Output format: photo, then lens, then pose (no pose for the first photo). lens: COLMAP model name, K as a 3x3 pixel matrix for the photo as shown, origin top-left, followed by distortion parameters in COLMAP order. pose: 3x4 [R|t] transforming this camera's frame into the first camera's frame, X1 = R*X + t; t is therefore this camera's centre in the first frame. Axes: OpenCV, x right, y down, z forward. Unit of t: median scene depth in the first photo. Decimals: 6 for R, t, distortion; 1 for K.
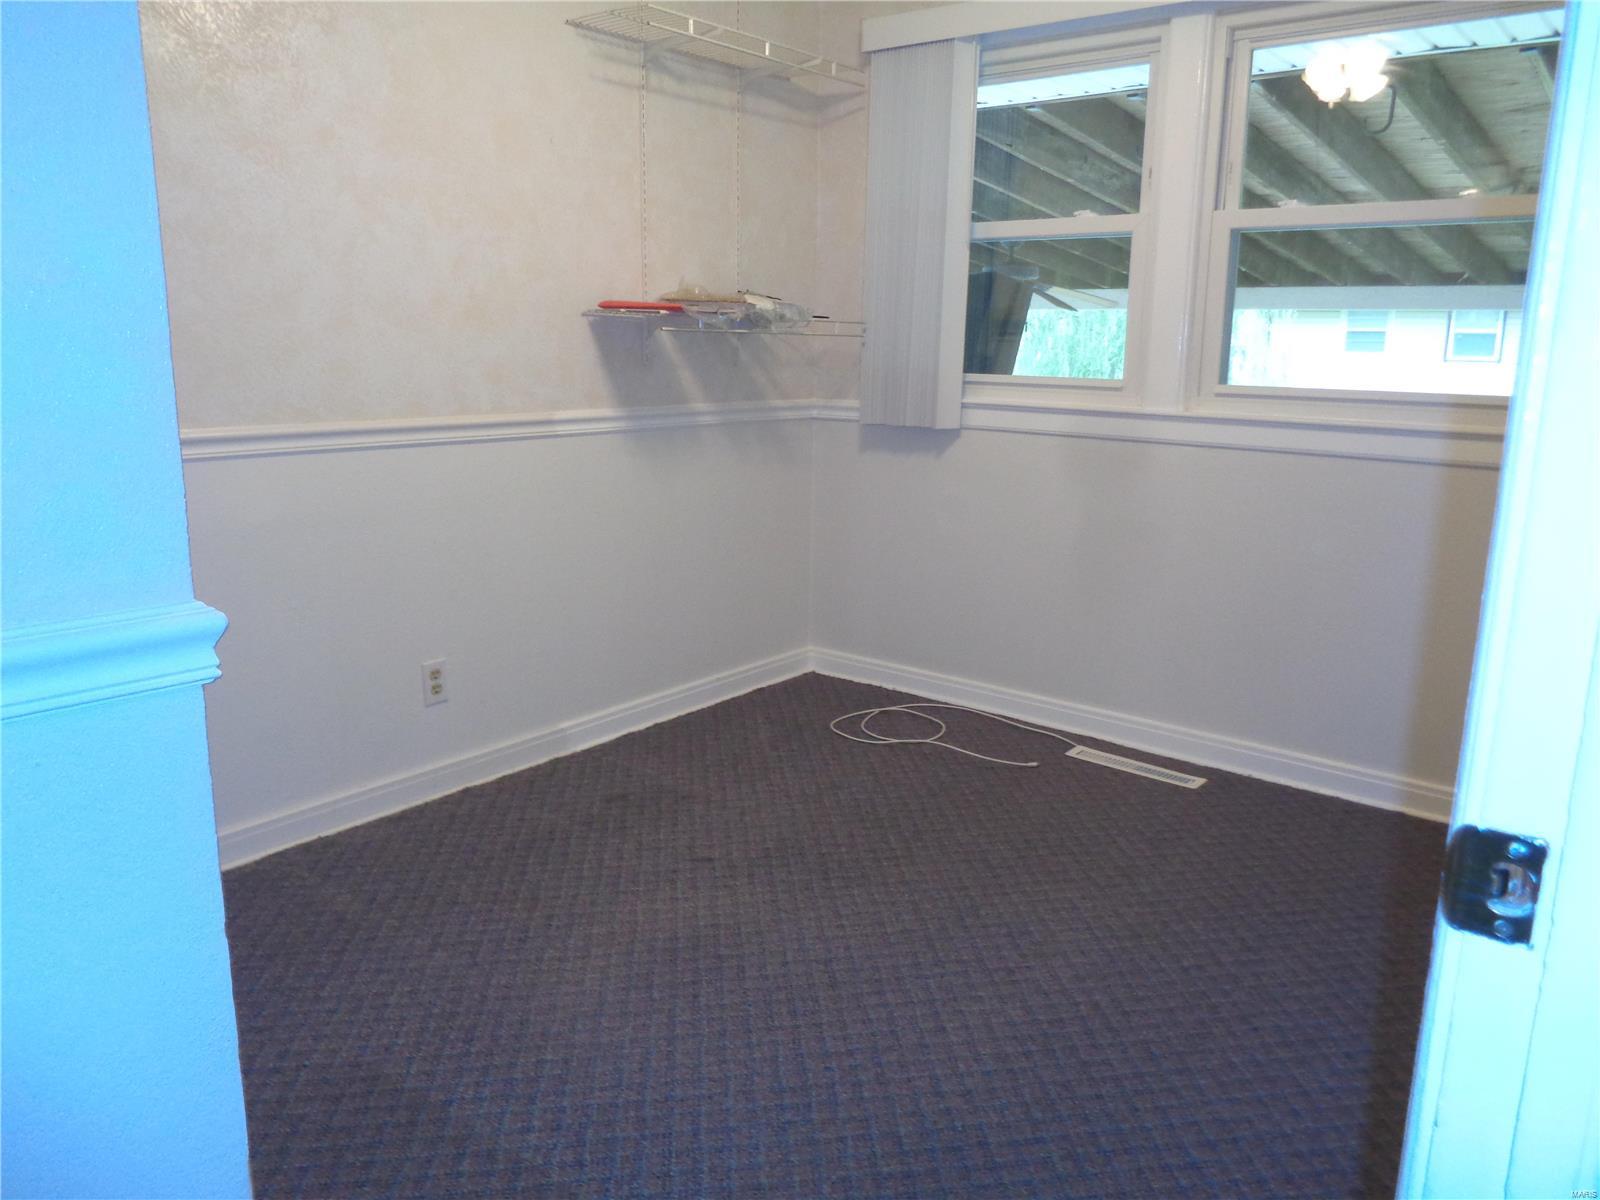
lens RADIAL K [[1184.1, 0, 796.6], [0, 1184.1, 607.4], [0, 0, 1]] dist [-0.040940, 0.028811]
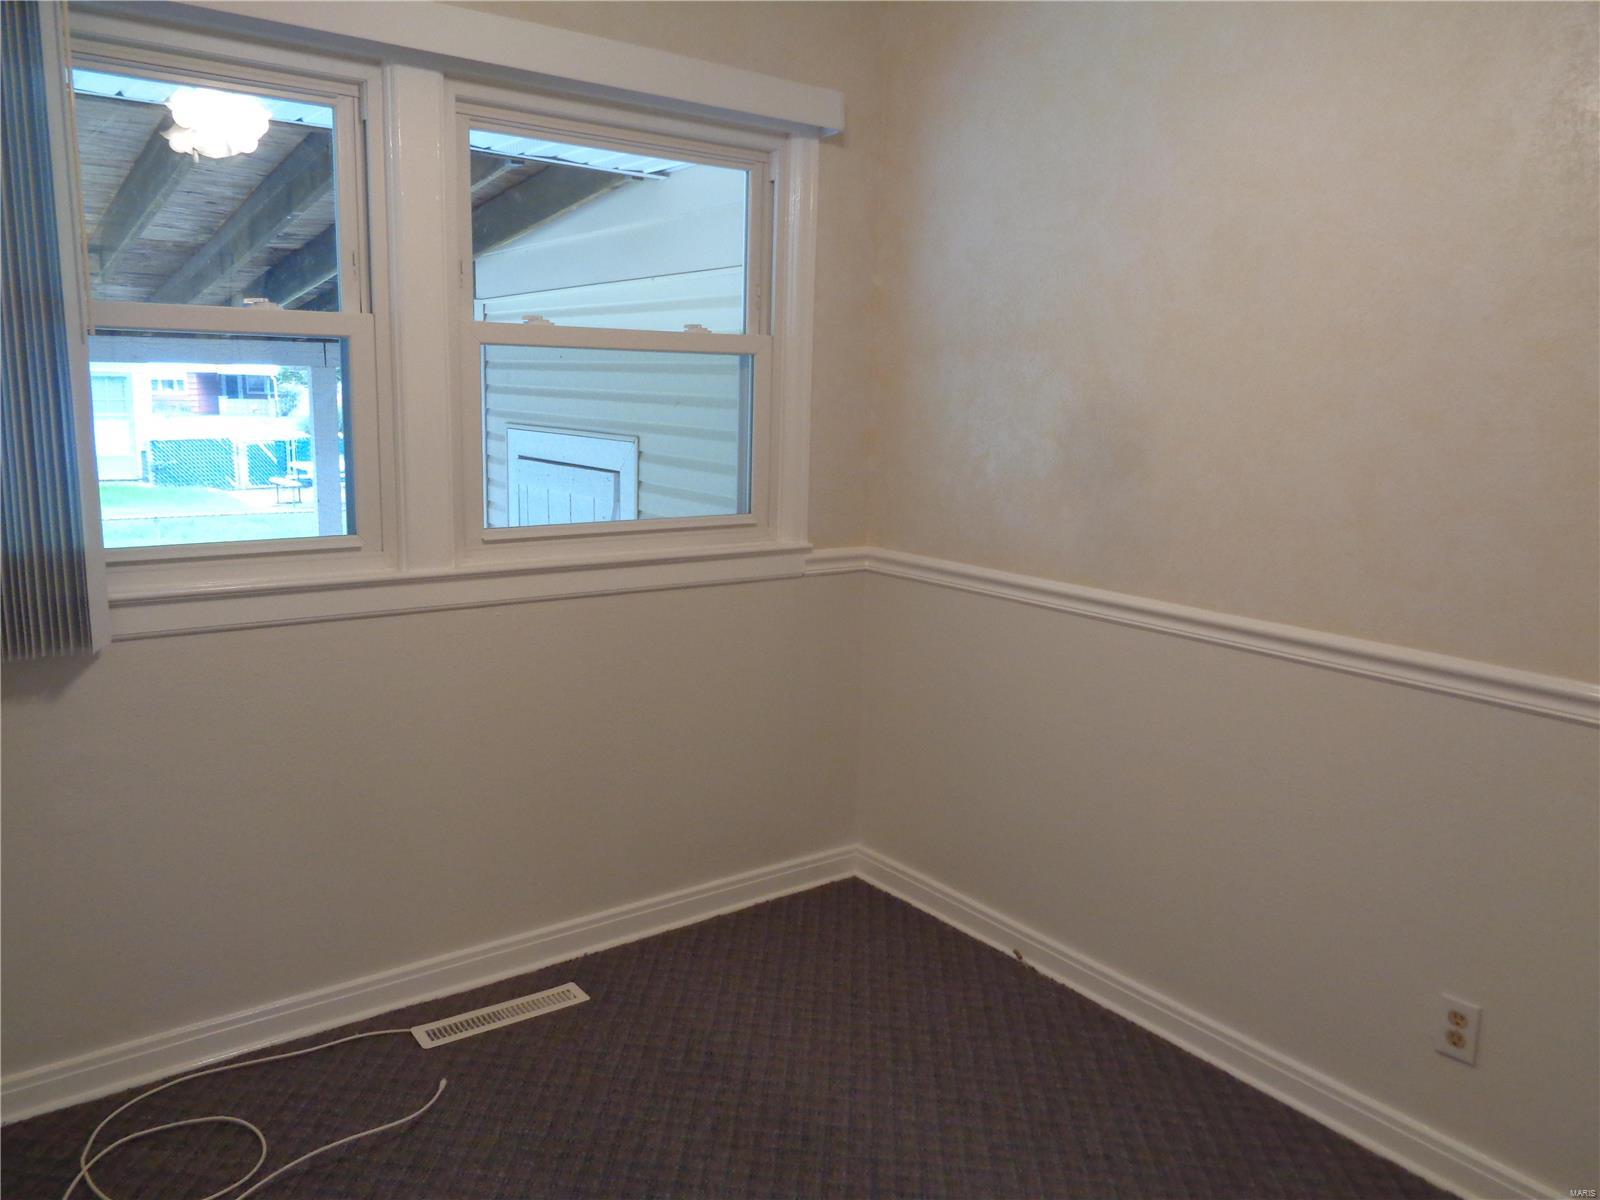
lens RADIAL K [[1188.5, 0, 805.5], [0, 1188.5, 600.0], [0, 0, 1]] dist [-0.013385, 0.004853]
pose [[0.226749, -0.185479, 0.956129, -0.410344], [0.192045, 0.970940, 0.142808, -0.228546], [-0.954832, 0.151238, 0.255780, 0.610388]]
